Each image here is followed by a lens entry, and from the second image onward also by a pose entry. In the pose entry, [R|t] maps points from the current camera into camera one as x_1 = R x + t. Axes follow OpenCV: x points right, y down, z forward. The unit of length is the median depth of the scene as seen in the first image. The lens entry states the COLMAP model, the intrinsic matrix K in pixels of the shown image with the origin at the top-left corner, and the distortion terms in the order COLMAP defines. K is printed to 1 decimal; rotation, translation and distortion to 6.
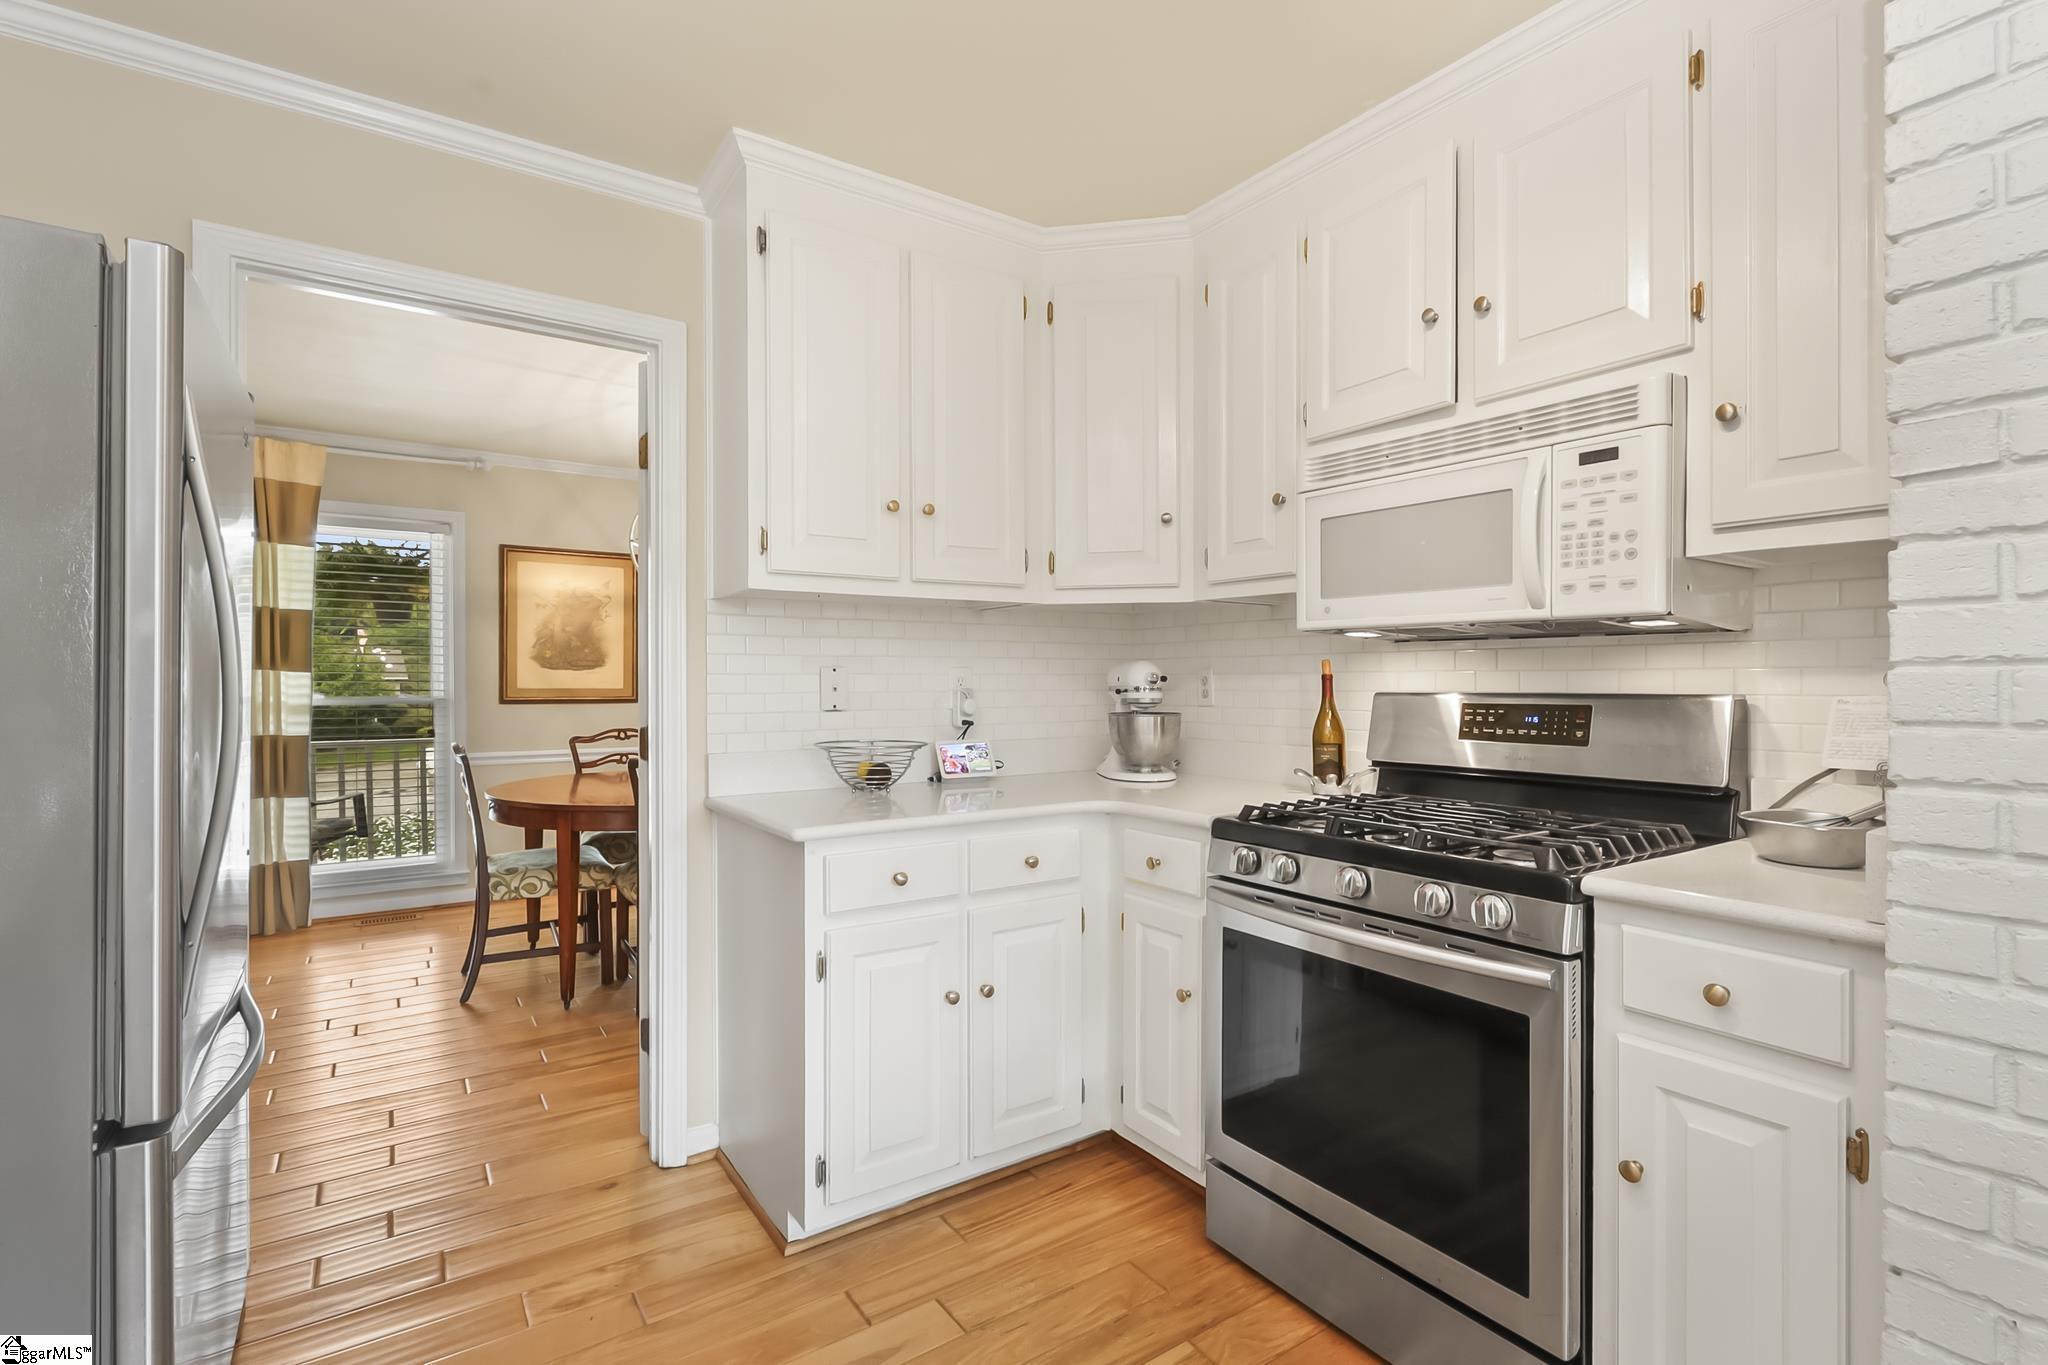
lens RADIAL K [[940.2, 0, 1028.9], [0, 940.2, 684.8], [0, 0, 1]] dist [-0.005792, -0.002197]
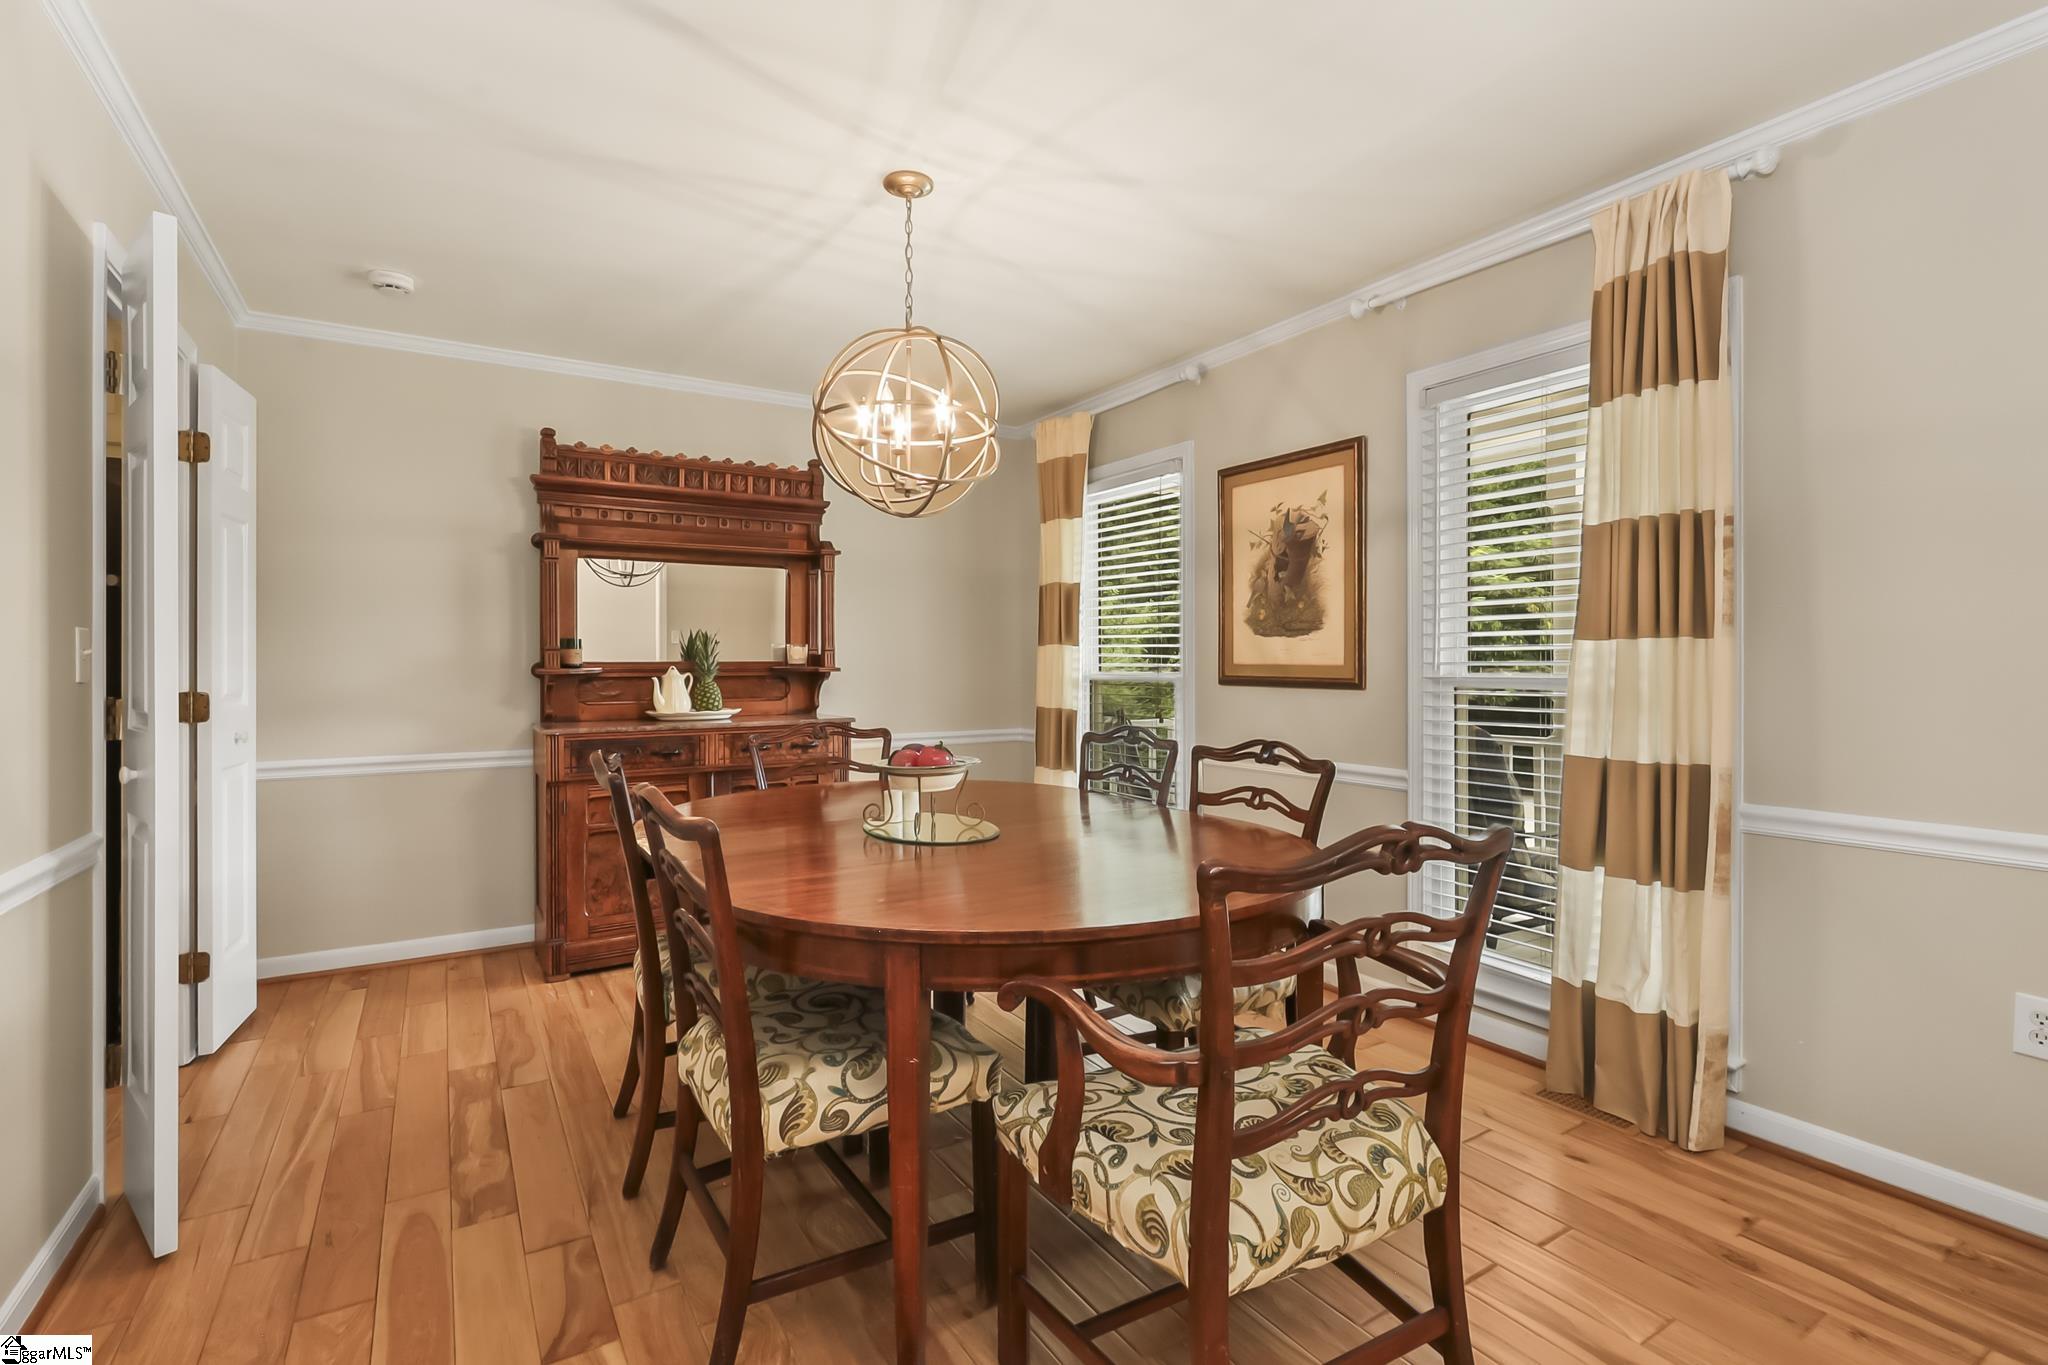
lens RADIAL K [[940.2, 0, 1024.6], [0, 940.2, 672.3], [0, 0, 1]] dist [-0.005792, -0.002197]
pose [[-0.054180, 0.012017, -0.998459, 0.211583], [-0.004752, 0.999913, 0.012292, 0.002646], [0.998520, 0.005410, -0.054118, 0.979739]]
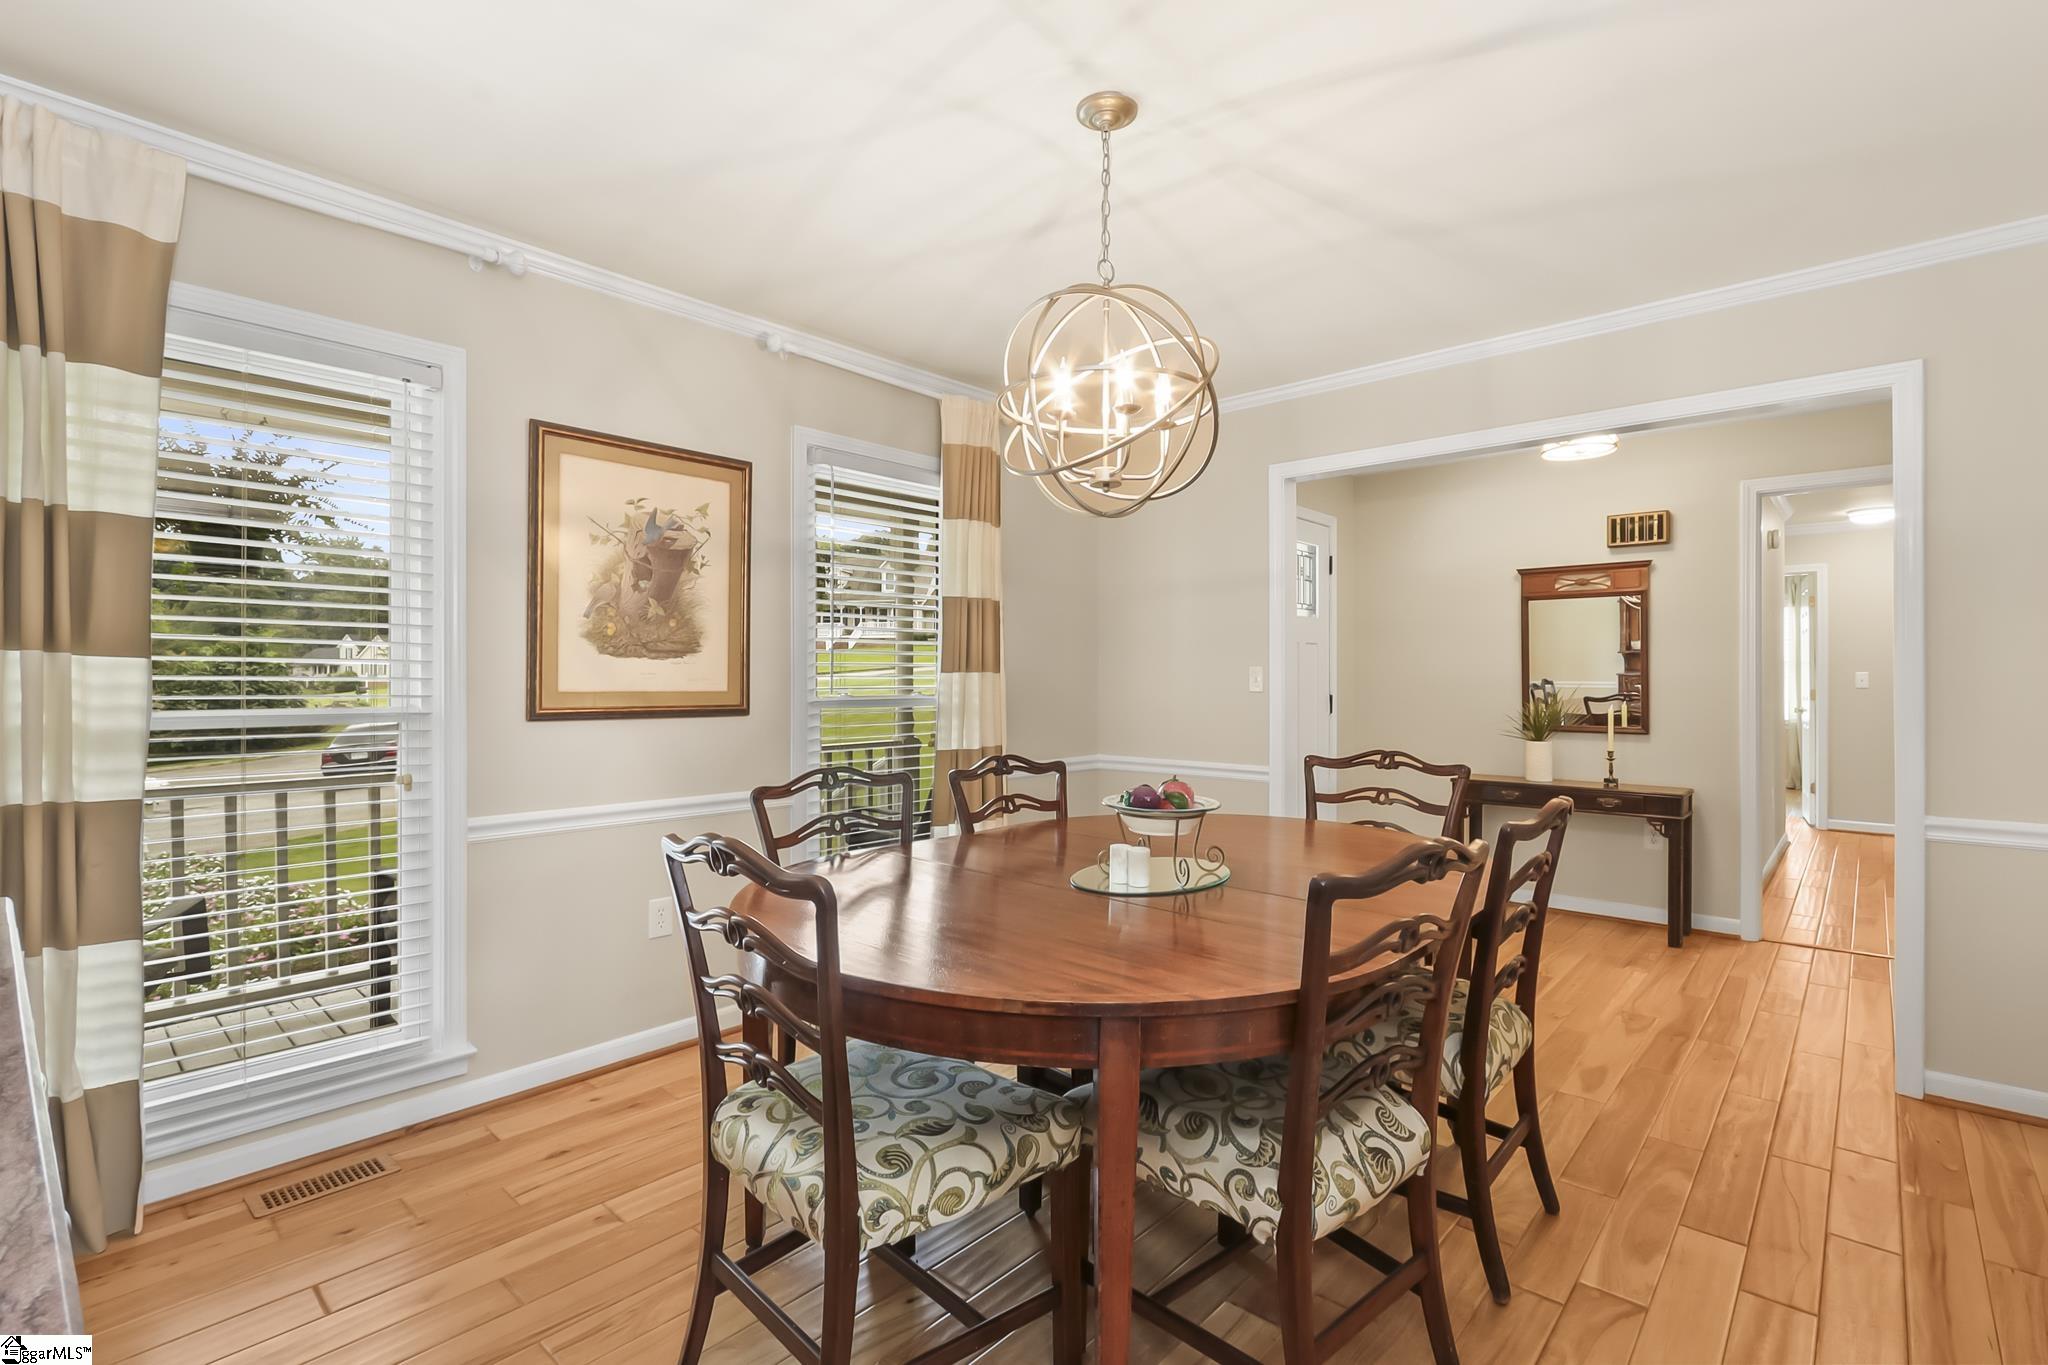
lens RADIAL K [[940.2, 0, 1032.5], [0, 940.2, 681.8], [0, 0, 1]] dist [-0.005792, -0.002197]
pose [[0.972532, 0.003576, 0.232743, -0.454273], [-0.003990, 0.999991, 0.001310, -0.003784], [-0.232736, -0.002202, 0.972537, 0.464212]]
